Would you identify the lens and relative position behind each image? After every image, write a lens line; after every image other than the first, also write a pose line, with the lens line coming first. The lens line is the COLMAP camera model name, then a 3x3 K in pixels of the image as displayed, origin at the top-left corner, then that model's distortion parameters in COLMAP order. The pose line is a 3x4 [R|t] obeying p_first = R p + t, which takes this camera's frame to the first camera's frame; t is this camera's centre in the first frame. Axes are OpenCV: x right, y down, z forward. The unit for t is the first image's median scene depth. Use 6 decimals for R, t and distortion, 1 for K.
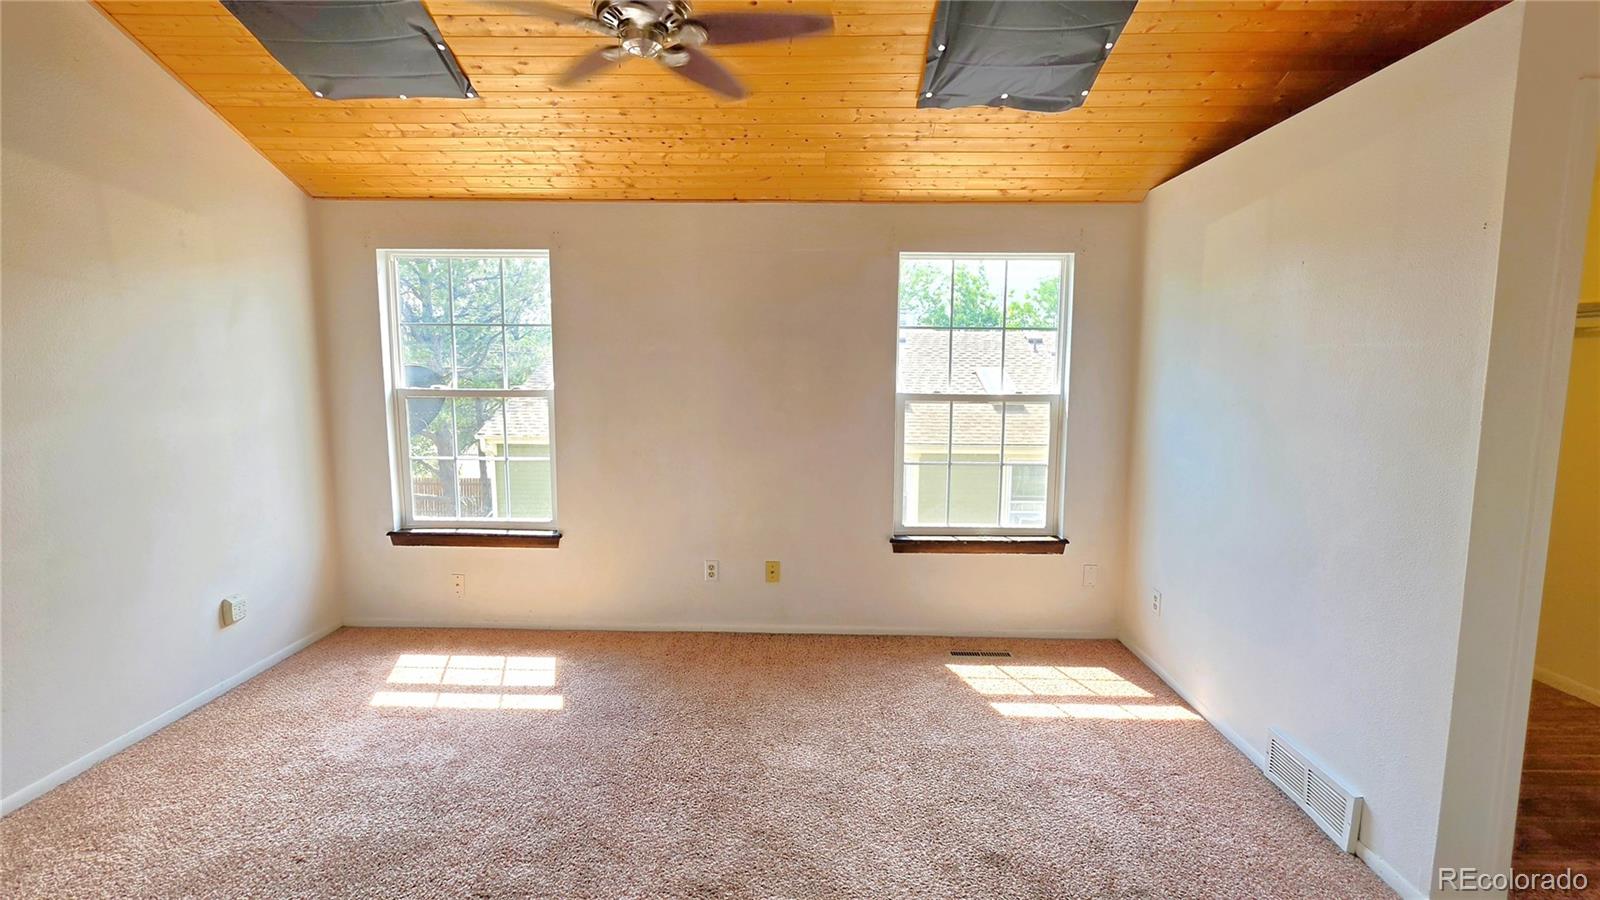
lens RADIAL K [[689.8, 0, 798.2], [0, 689.8, 436.0], [0, 0, 1]] dist [-0.000191, 0.000148]
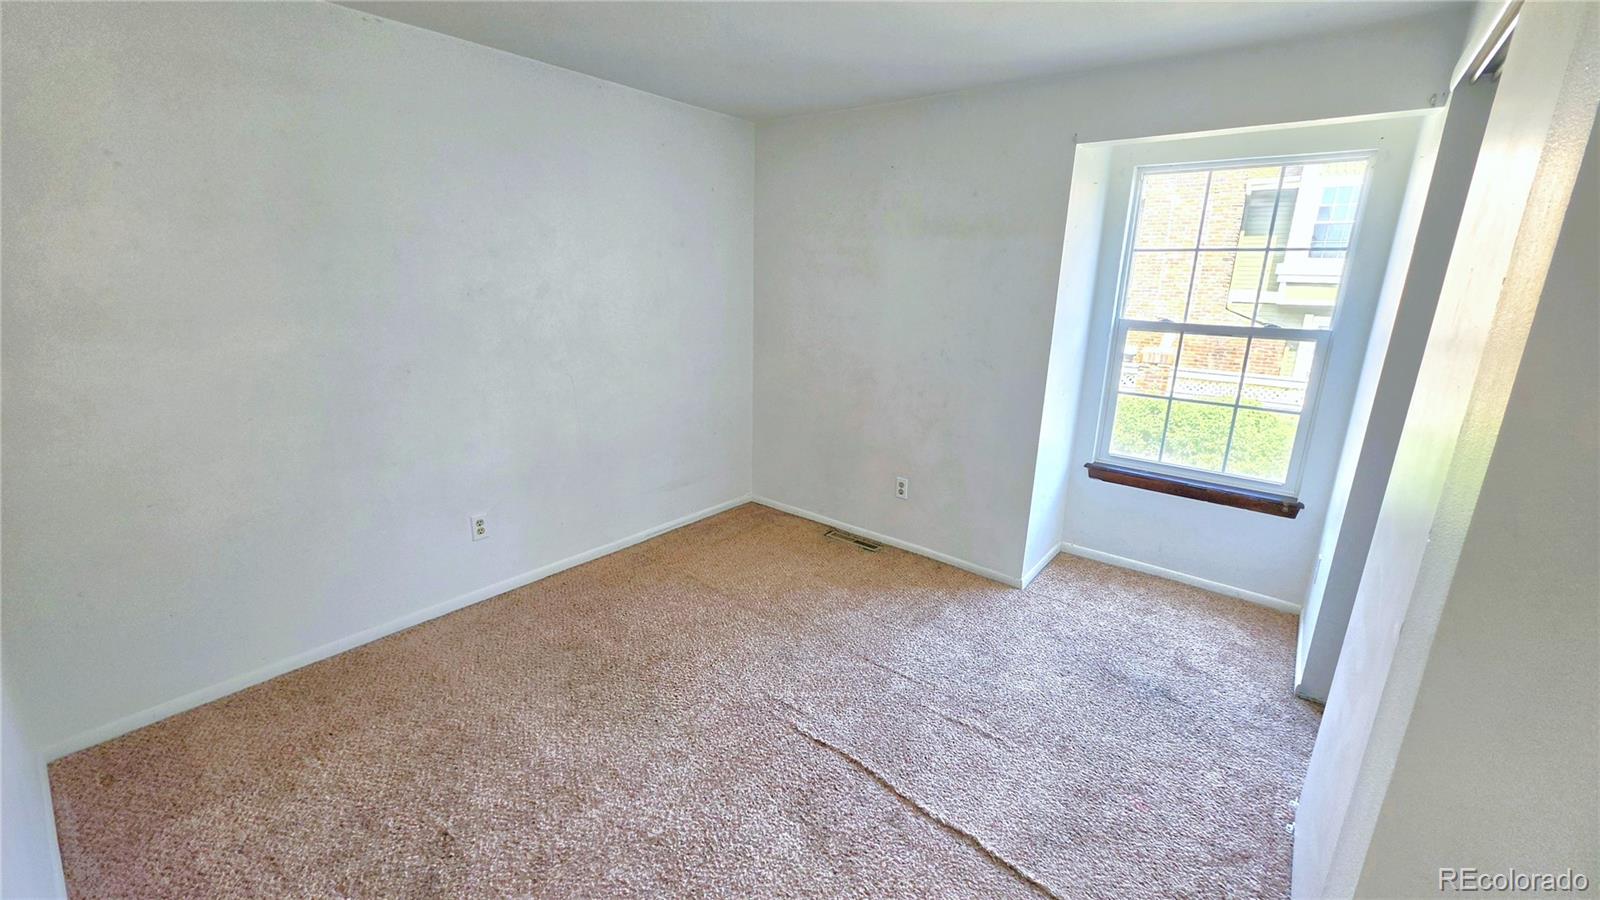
lens RADIAL K [[645.1, 0, 797.6], [0, 645.1, 439.1], [0, 0, 1]] dist [0.000578, 0.000256]
pose [[0.793565, 0.168960, -0.584557, 0.396112], [-0.092385, 0.982994, 0.158706, 0.002476], [0.601431, -0.071939, 0.795680, -0.011016]]
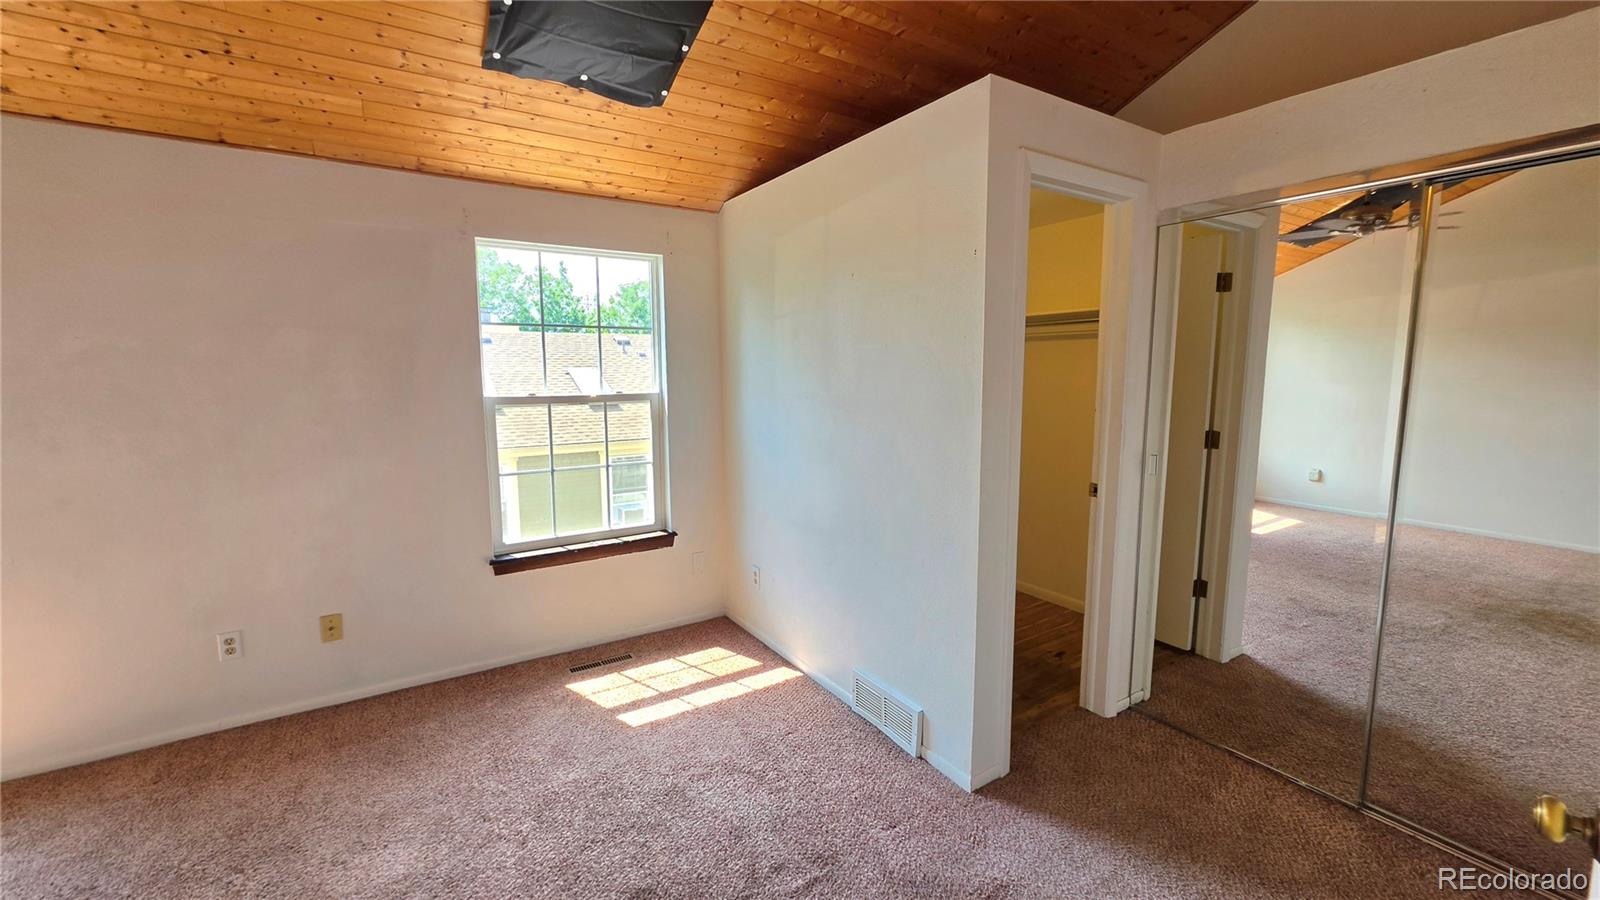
lens RADIAL K [[646.7, 0, 796.5], [0, 646.7, 442.5], [0, 0, 1]] dist [-0.001075, 0.000165]
pose [[0.830686, -0.074097, 0.551788, 0.014770], [0.065622, 0.997226, 0.035122, -0.007759], [-0.552860, 0.007034, 0.833245, 0.095884]]
